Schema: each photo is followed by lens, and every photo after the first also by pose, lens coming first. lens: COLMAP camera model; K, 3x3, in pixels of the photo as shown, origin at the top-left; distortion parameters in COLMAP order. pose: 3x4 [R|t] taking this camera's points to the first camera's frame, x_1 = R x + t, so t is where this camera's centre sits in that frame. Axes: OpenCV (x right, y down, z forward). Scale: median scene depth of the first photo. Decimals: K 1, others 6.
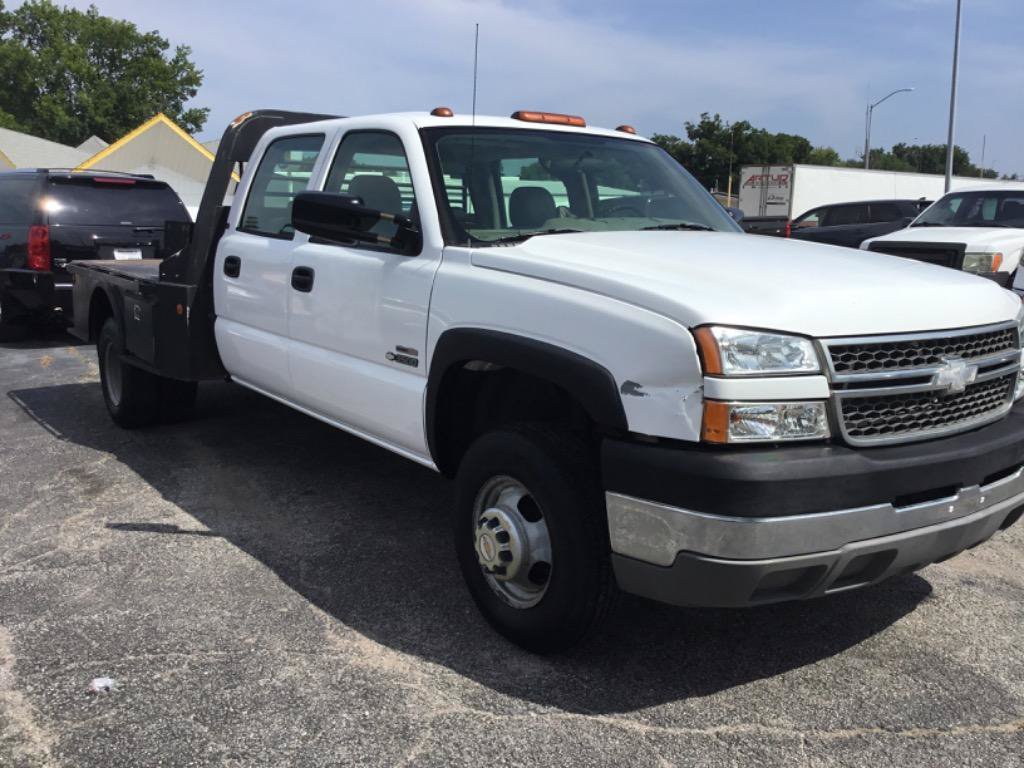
lens RADIAL K [[939.1, 0, 513.5], [0, 939.1, 376.4], [0, 0, 1]] dist [0.020847, 0.000000]
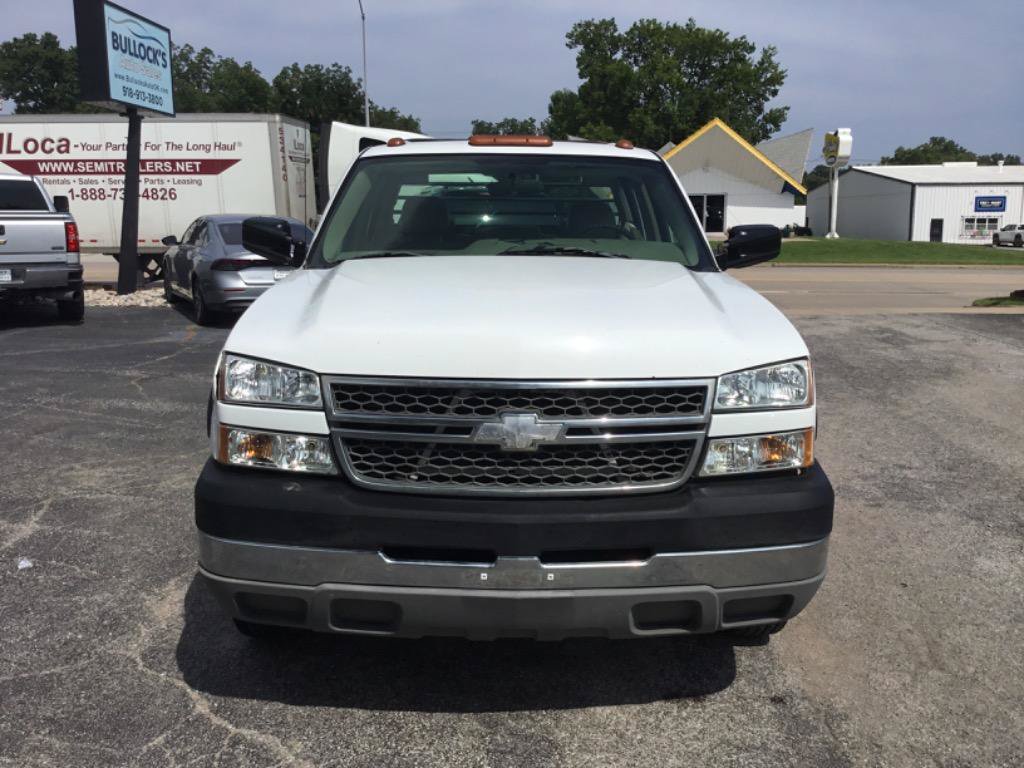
lens RADIAL K [[939.1, 0, 476.7], [0, 939.1, 377.7], [0, 0, 1]] dist [0.020847, 0.000000]
pose [[0.815476, 0.094052, -0.571099, 0.877078], [-0.092790, 0.995191, 0.031399, -0.071245], [0.571305, 0.027387, 0.820281, 0.228553]]
